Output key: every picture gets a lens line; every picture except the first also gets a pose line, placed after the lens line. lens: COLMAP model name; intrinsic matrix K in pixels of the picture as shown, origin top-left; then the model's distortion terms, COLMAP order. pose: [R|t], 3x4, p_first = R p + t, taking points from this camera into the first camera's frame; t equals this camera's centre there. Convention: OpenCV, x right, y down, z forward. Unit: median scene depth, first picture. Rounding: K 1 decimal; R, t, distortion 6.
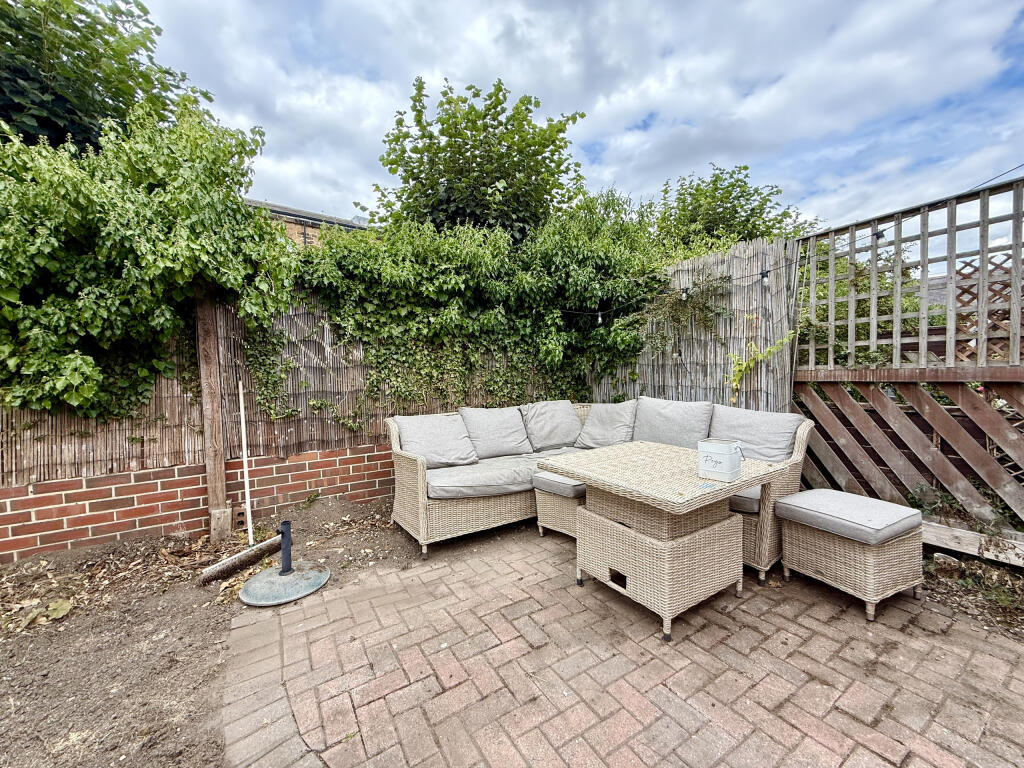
lens RADIAL K [[407.8, 0, 518.1], [0, 407.8, 386.1], [0, 0, 1]] dist [0.001119, -0.000014]
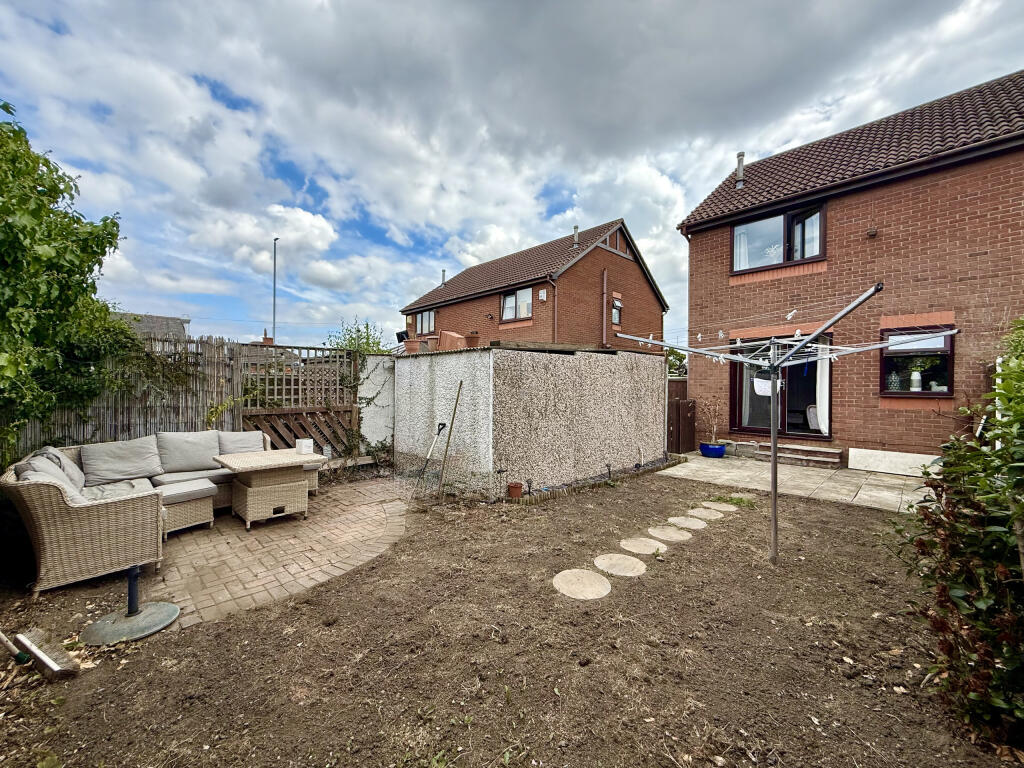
lens RADIAL K [[407.8, 0, 518.1], [0, 407.8, 386.1], [0, 0, 1]] dist [0.001119, -0.000014]
pose [[-0.257109, 0.018649, 0.966202, -1.232017], [0.034206, 0.999363, -0.010187, -0.068193], [-0.965777, 0.030431, -0.257583, 0.176596]]
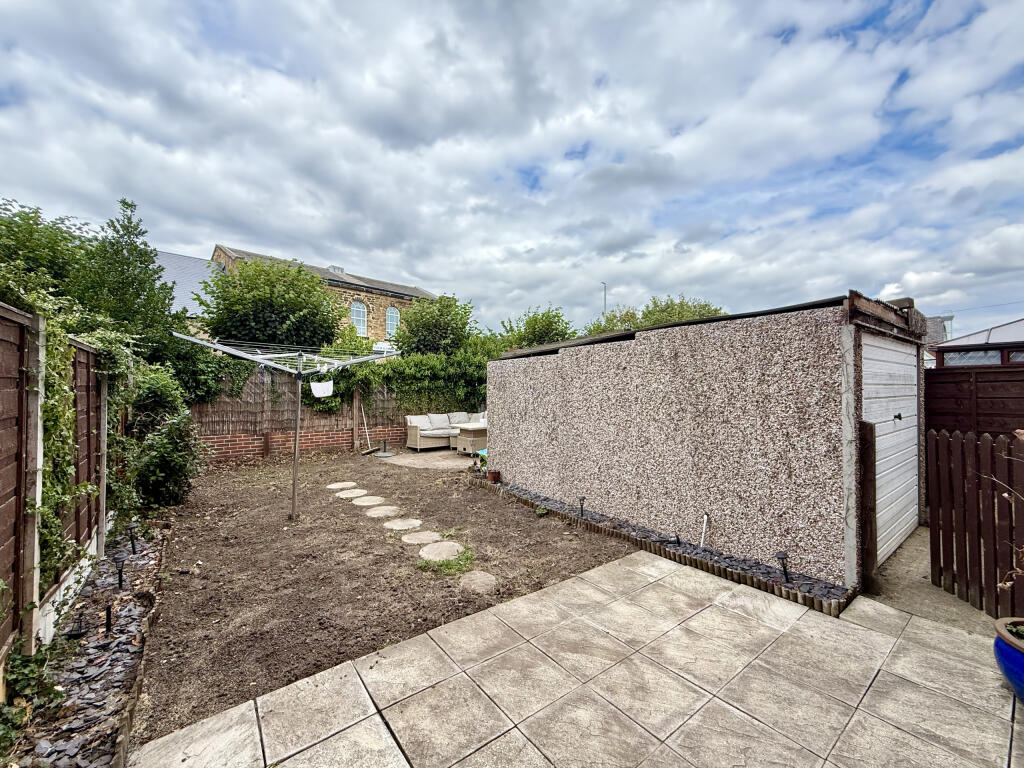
lens RADIAL K [[410.0, 0, 510.6], [0, 410.0, 395.2], [0, 0, 1]] dist [0.150516, 0.000009]
pose [[0.990245, 0.025910, 0.136907, 0.042852], [-0.021951, 0.999298, -0.030348, -0.004614], [-0.137598, 0.027047, 0.990119, -2.044488]]
